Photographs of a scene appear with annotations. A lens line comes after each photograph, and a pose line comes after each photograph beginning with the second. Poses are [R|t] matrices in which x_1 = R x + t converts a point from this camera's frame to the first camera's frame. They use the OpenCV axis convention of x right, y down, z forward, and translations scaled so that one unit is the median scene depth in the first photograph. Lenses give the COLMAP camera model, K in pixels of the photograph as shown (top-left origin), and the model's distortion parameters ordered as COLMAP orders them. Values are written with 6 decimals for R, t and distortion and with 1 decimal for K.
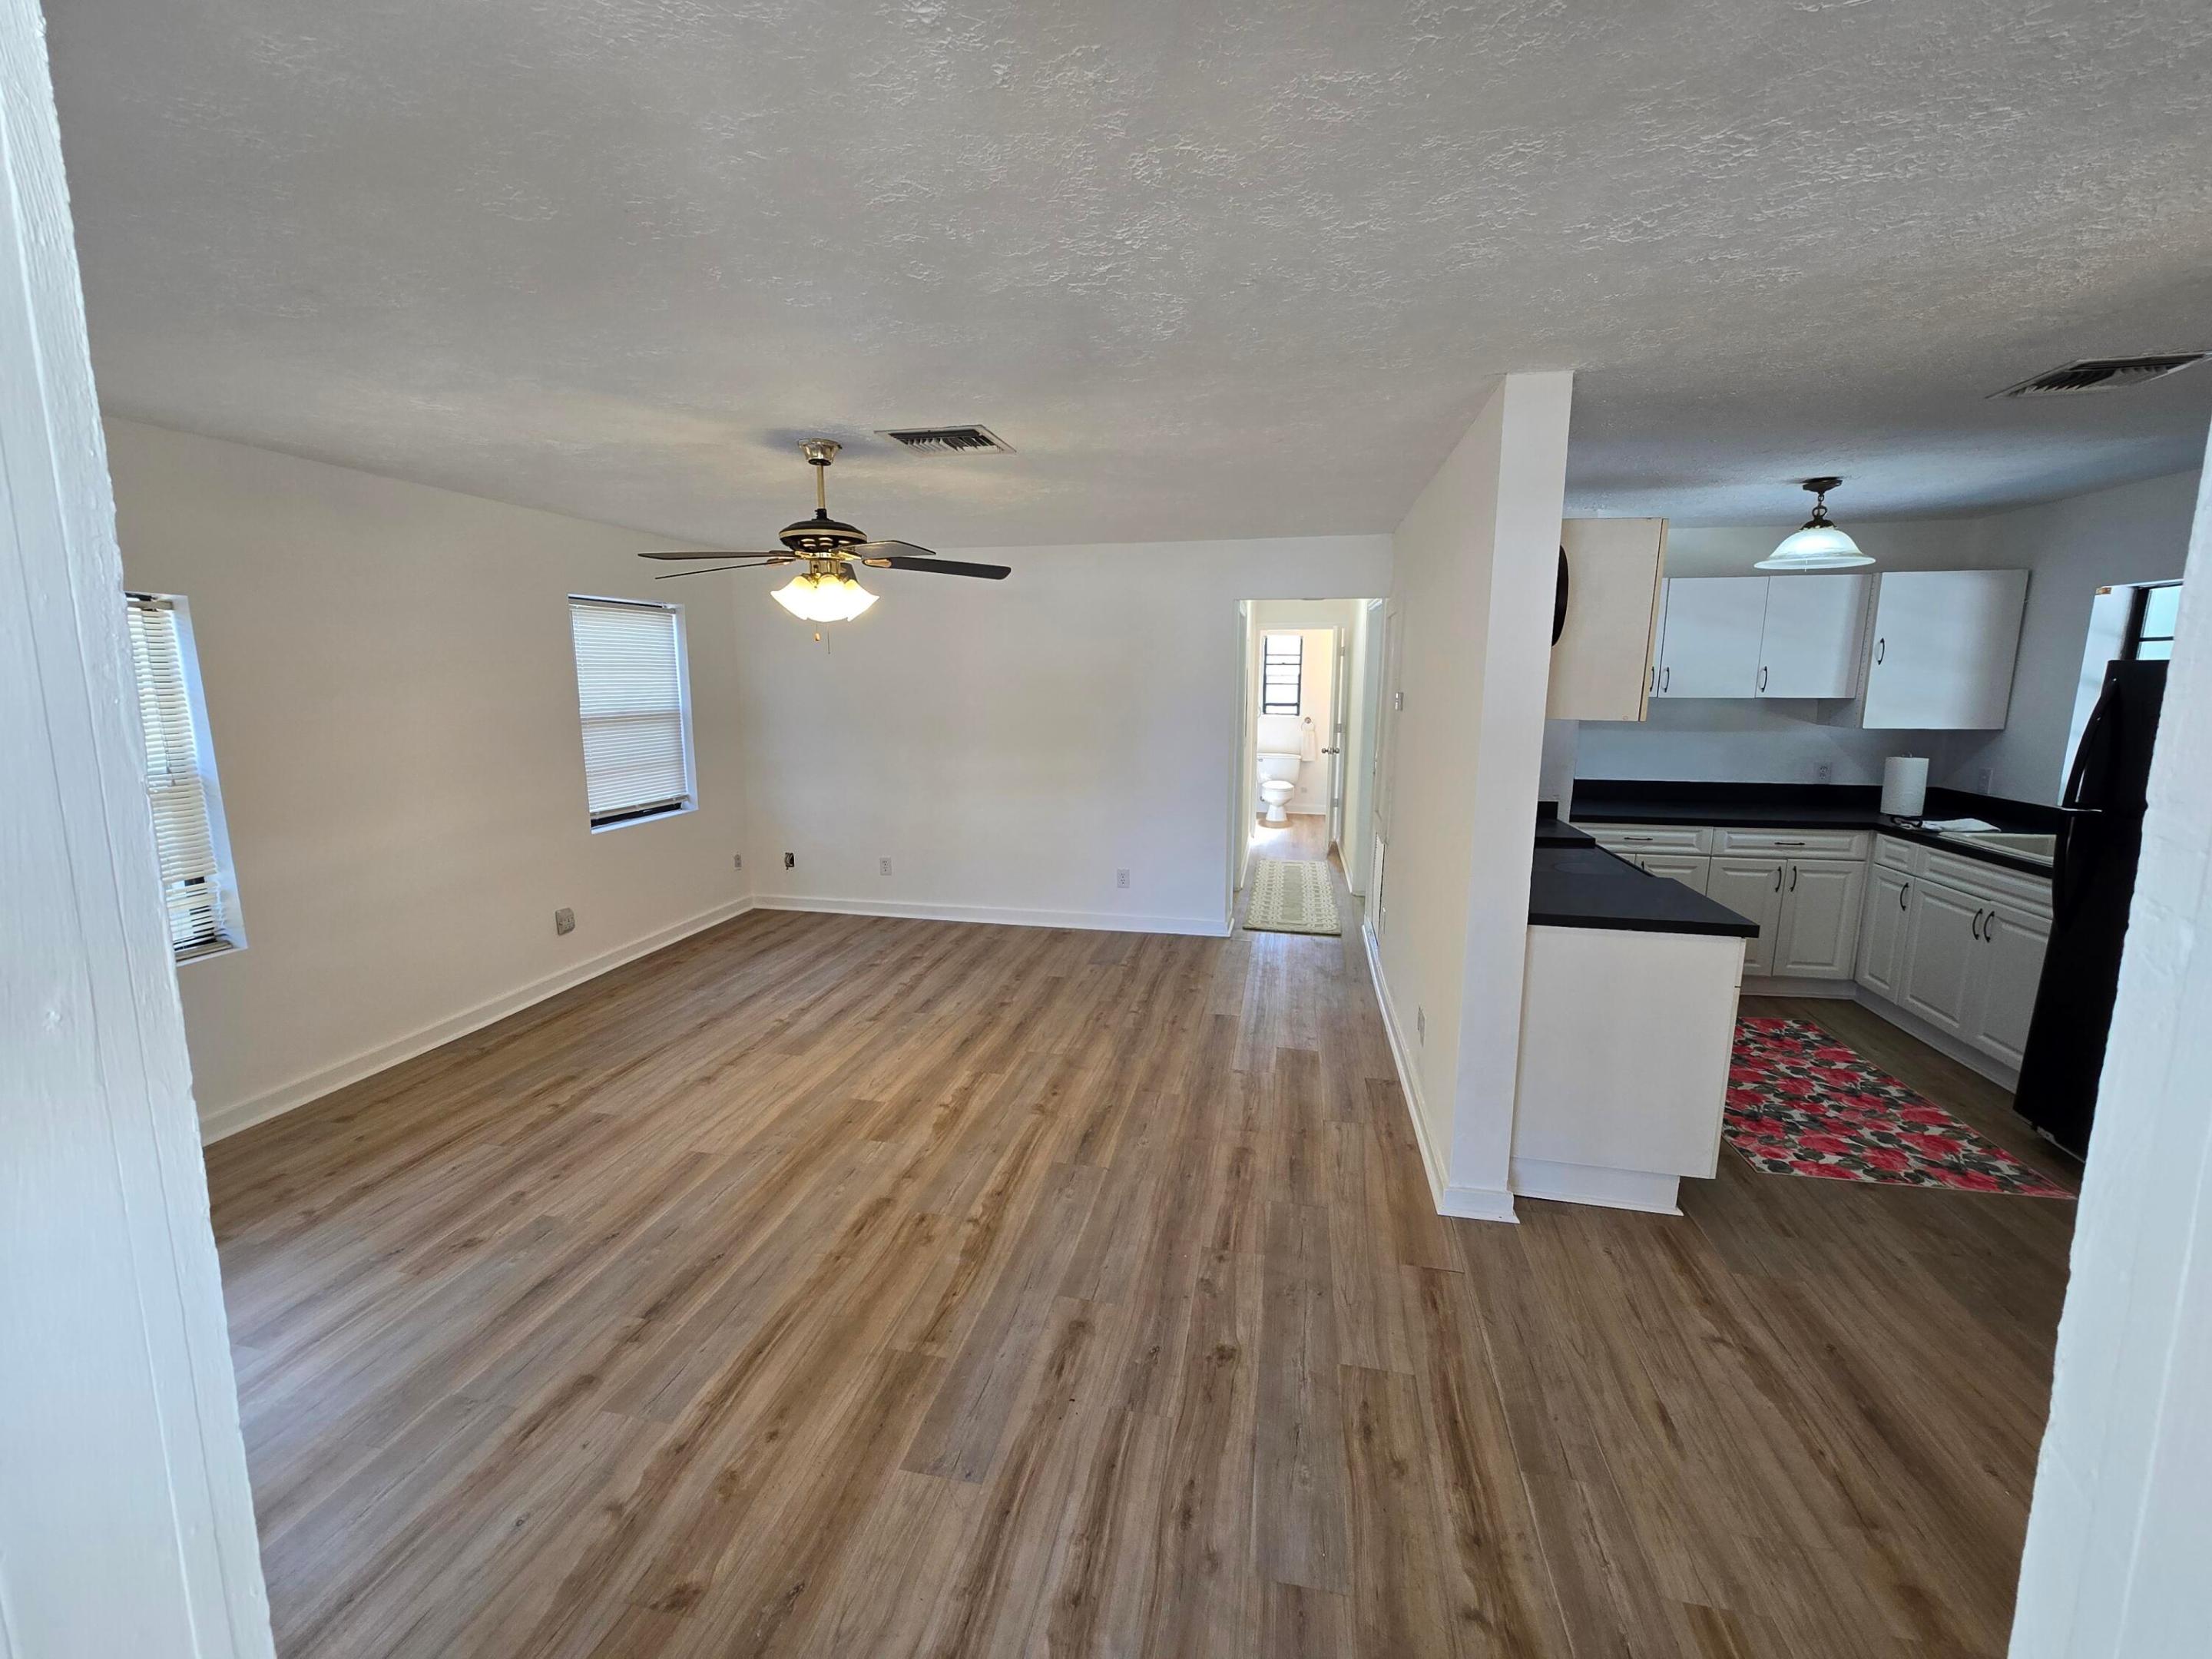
lens RADIAL K [[904.0, 0, 1114.0], [0, 904.0, 823.1], [0, 0, 1]] dist [-0.005221, 0.001612]
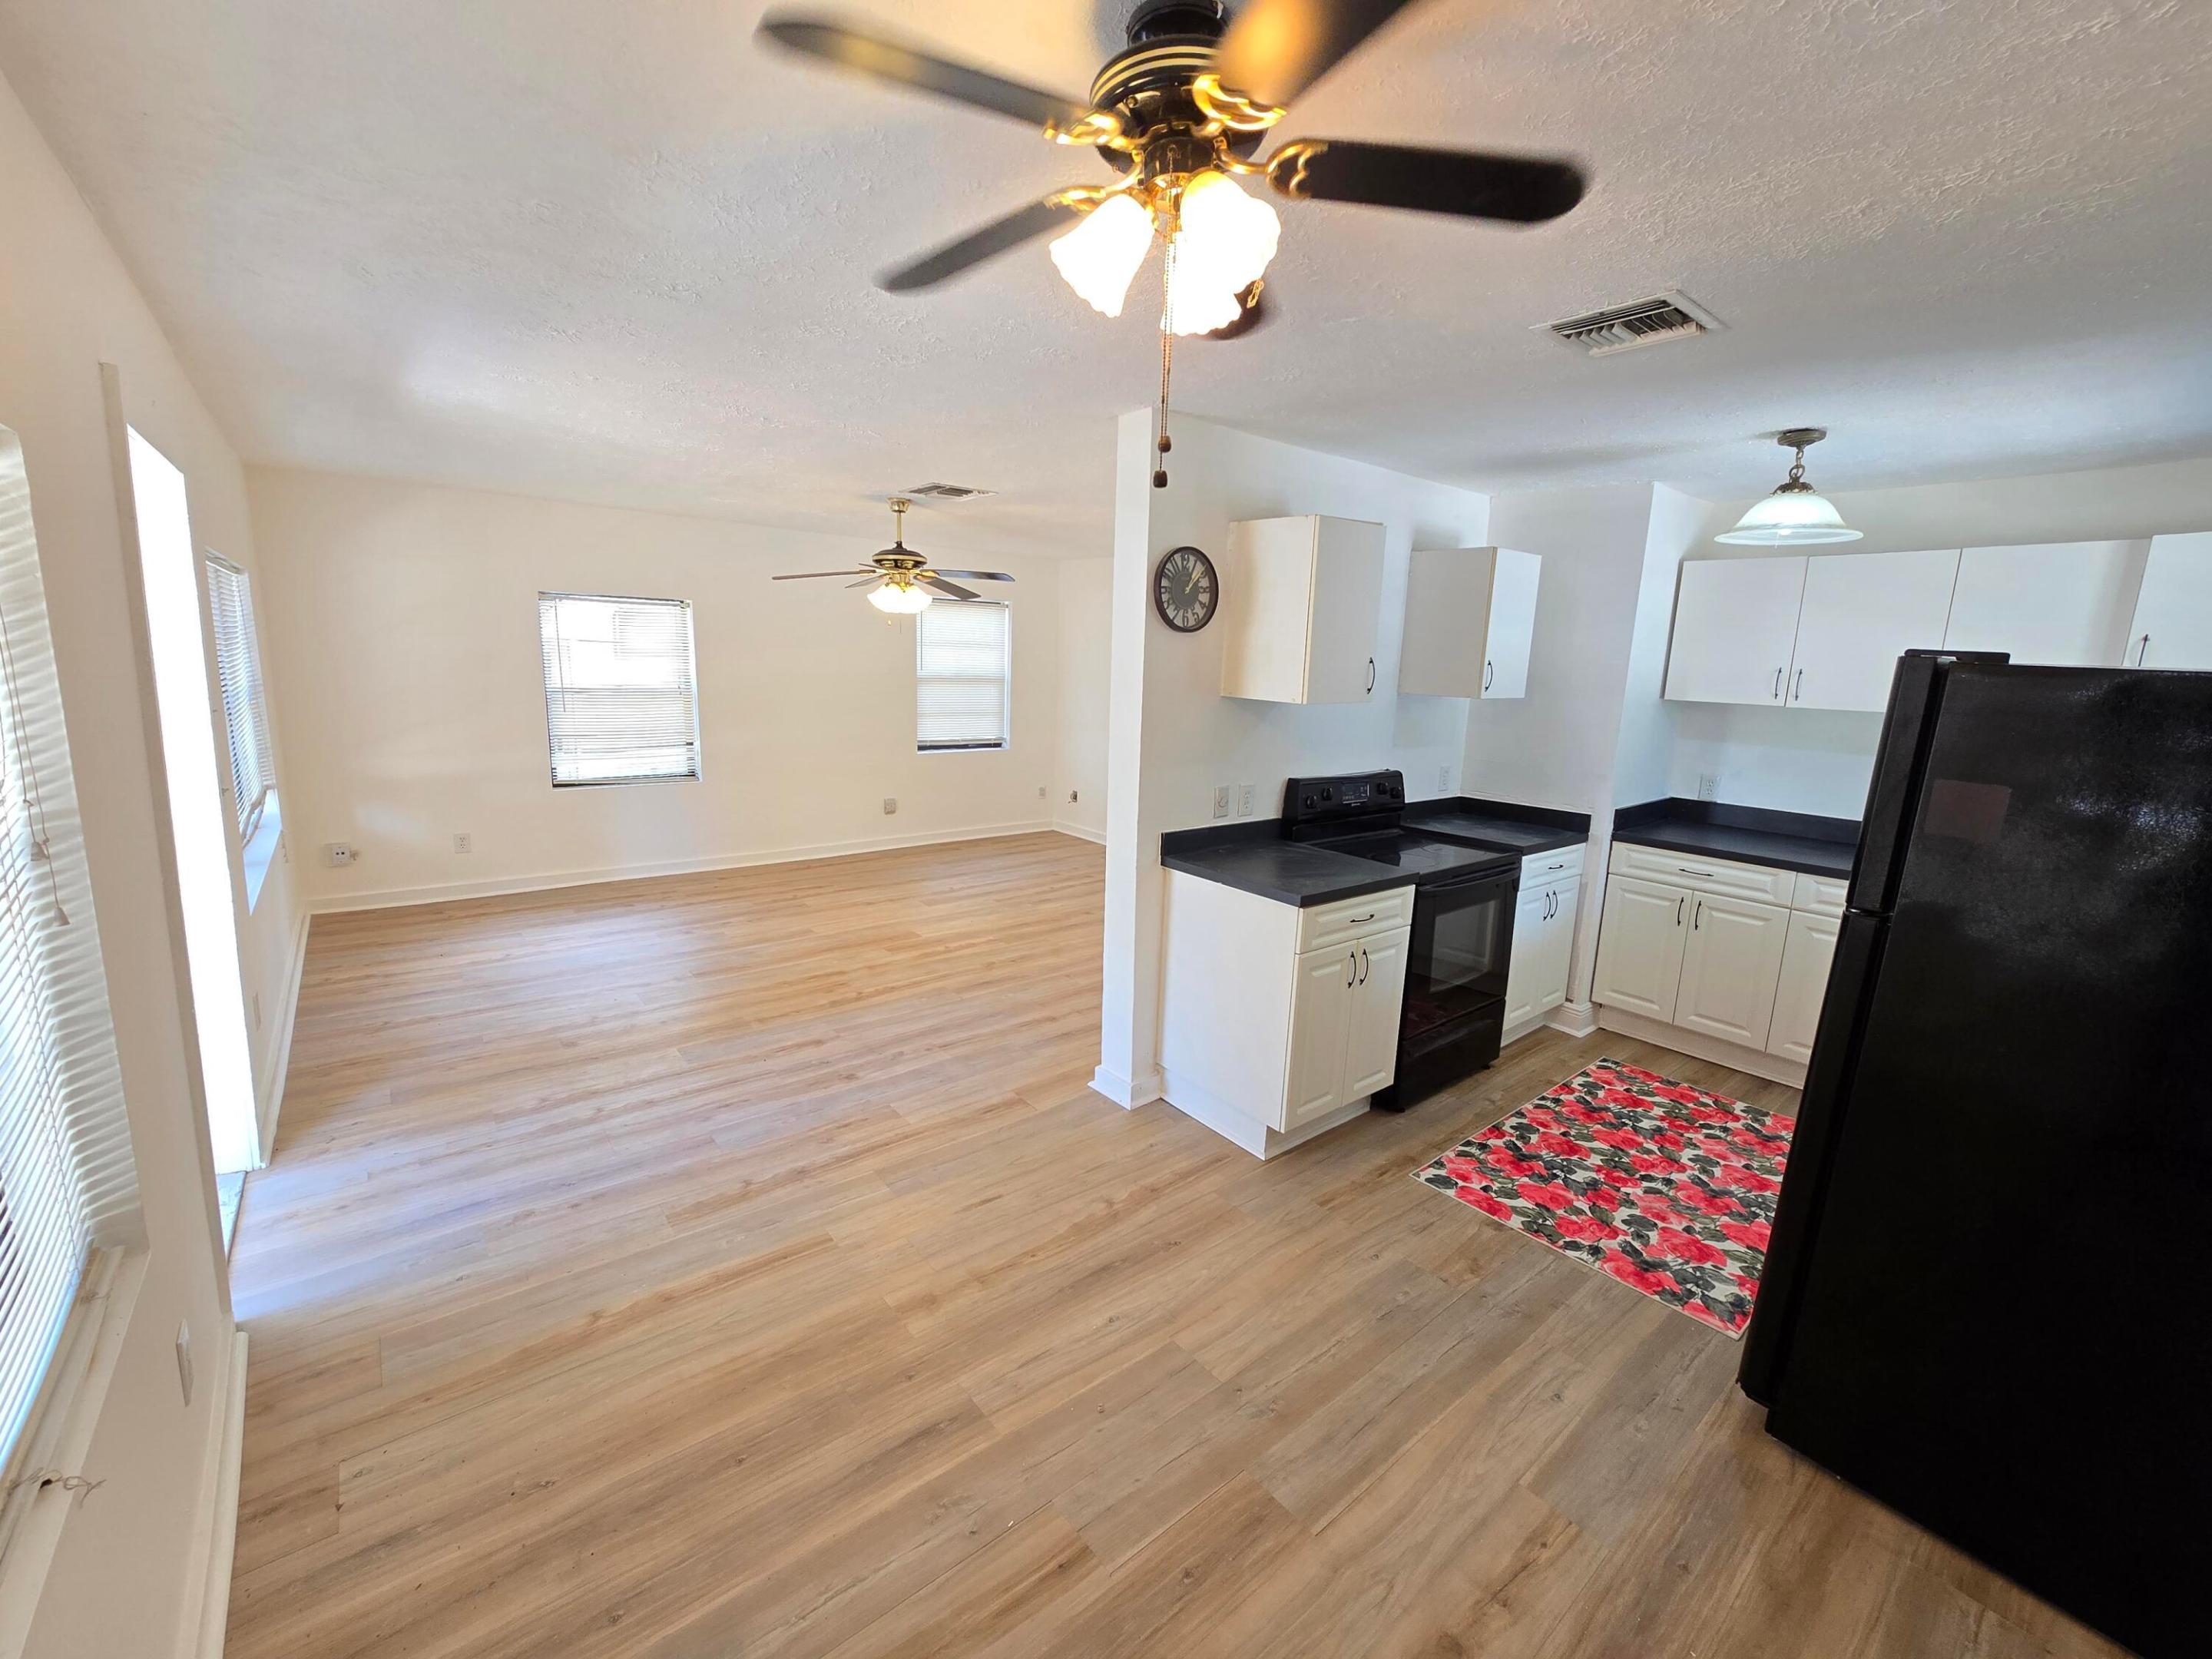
lens RADIAL K [[904.0, 0, 1110.9], [0, 904.0, 820.2], [0, 0, 1]] dist [-0.005221, 0.001612]
pose [[0.774195, 0.138738, -0.617554, 0.819919], [-0.136092, 0.989349, 0.051653, -0.000106], [0.618143, 0.044055, 0.784830, 0.013233]]
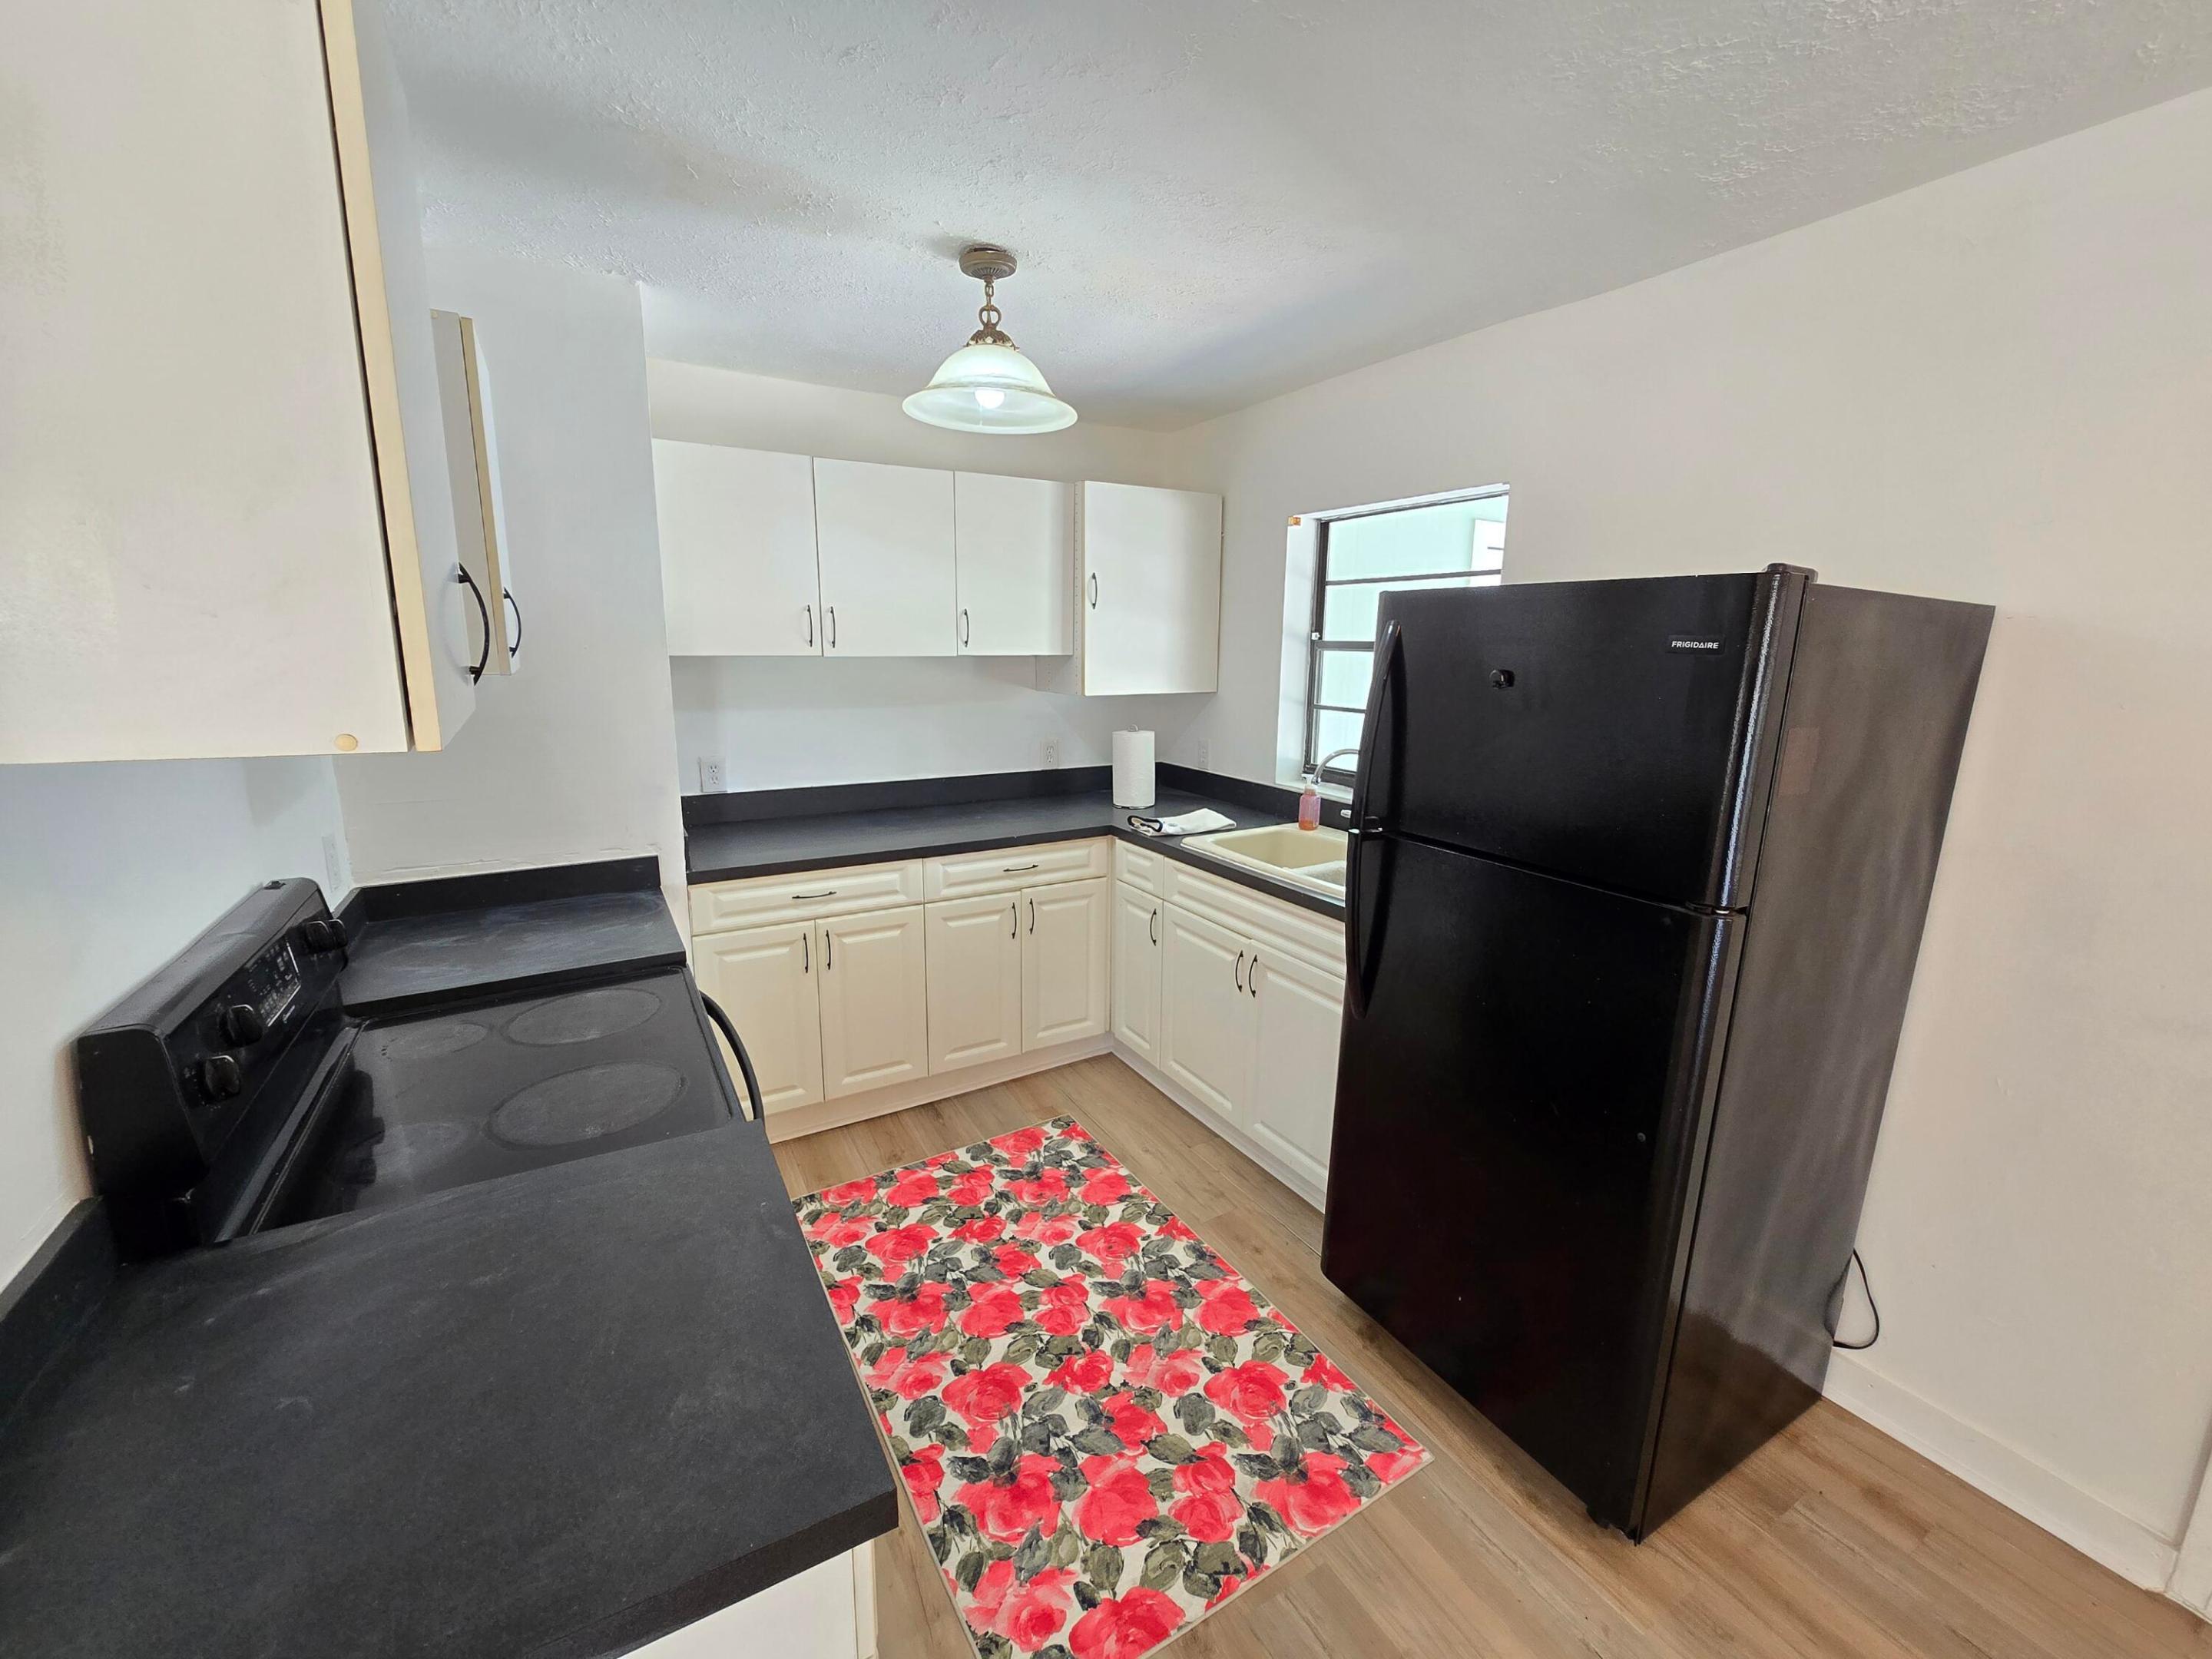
lens RADIAL K [[904.0, 0, 1108.9], [0, 904.0, 824.9], [0, 0, 1]] dist [-0.005221, 0.001612]
pose [[0.748434, -0.129499, 0.650444, 0.421741], [0.100703, 0.991569, 0.081541, -0.071034], [-0.655520, 0.004473, 0.755165, 0.516571]]
